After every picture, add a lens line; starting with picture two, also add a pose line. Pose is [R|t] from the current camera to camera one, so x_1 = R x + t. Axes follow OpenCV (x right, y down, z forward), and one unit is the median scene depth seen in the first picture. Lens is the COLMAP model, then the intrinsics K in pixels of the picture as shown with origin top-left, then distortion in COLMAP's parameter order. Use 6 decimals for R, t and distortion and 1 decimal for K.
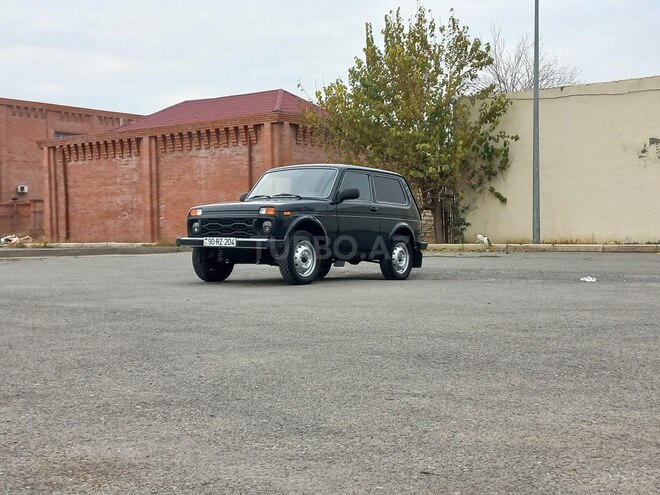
lens RADIAL K [[1288.7, 0, 330.0], [0, 1288.7, 247.5], [0, 0, 1]] dist [0.114118, 0.082748]
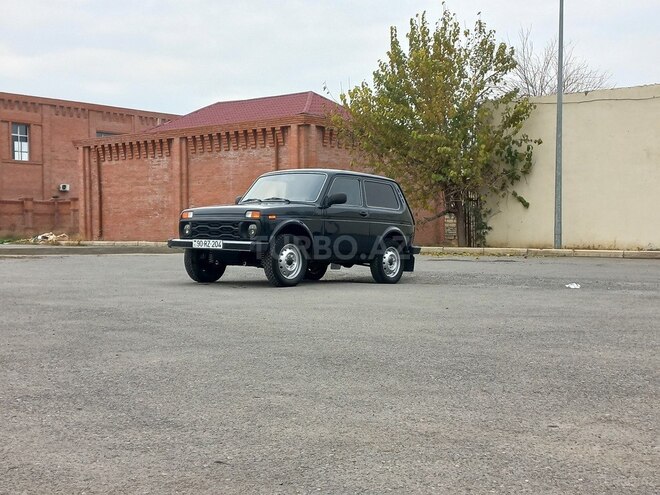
lens RADIAL K [[1311.3, 0, 330.0], [0, 1311.3, 247.5], [0, 0, 1]] dist [0.117567, 0.021446]
pose [[0.998020, 0.013491, -0.061441, 0.046112], [-0.013461, 0.999909, 0.000906, -0.002303], [0.061447, -0.000077, 0.998110, -0.023197]]
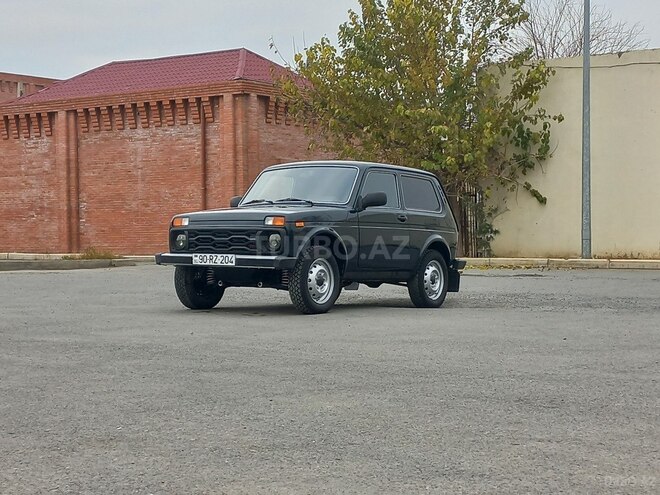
lens RADIAL K [[1870.7, 0, 330.0], [0, 1870.7, 247.5], [0, 0, 1]] dist [0.087216, 0.952423]
pose [[0.998982, 0.005001, 0.044840, -0.039758], [-0.004890, 0.999985, -0.002578, -0.005526], [-0.044852, 0.002356, 0.998991, -0.093658]]
